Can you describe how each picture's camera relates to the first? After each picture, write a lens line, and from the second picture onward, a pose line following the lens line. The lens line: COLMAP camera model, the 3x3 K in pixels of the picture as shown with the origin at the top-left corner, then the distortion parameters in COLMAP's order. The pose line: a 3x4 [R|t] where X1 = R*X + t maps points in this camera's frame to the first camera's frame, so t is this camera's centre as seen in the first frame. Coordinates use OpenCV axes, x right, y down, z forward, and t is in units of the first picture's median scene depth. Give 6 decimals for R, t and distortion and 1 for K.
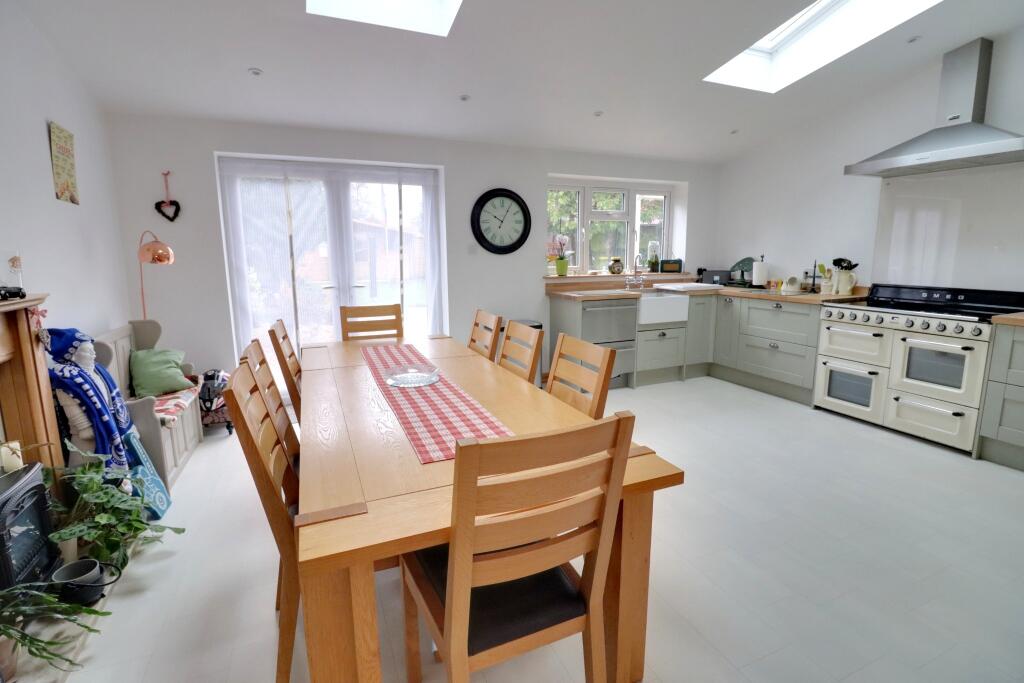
lens RADIAL K [[482.5, 0, 512.0], [0, 482.5, 341.5], [0, 0, 1]] dist [-0.016194, -0.000479]
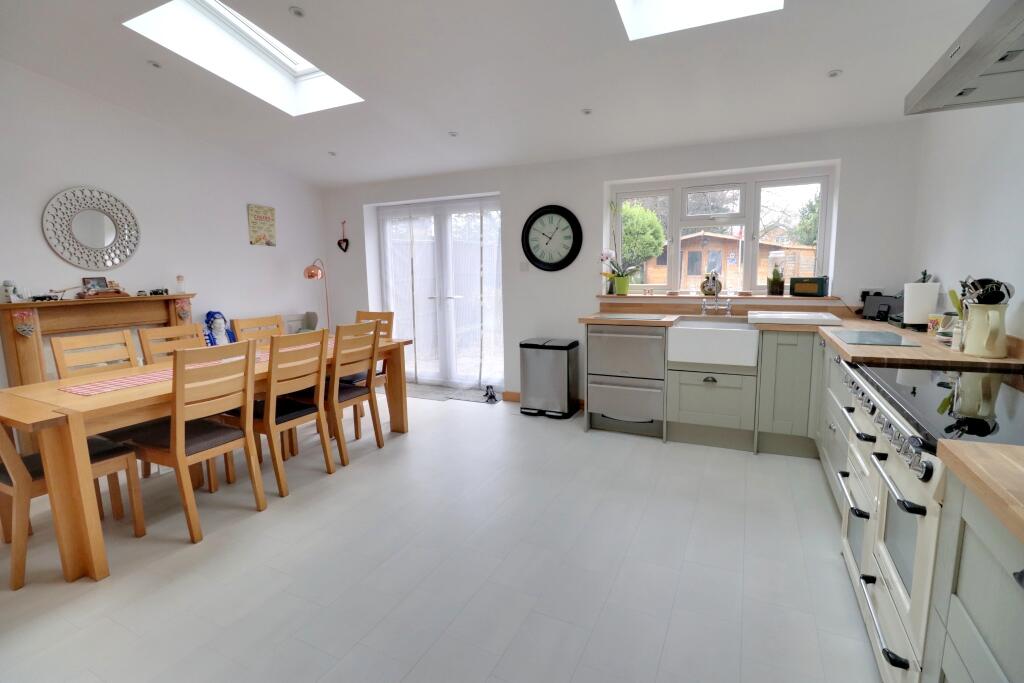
lens RADIAL K [[480.0, 0, 512.0], [0, 480.0, 341.5], [0, 0, 1]] dist [0.001886, 0.000129]
pose [[0.643124, 0.108308, -0.758064, 0.698084], [-0.126014, 0.991420, 0.034742, -0.062527], [0.755323, 0.073183, 0.651254, 0.311011]]
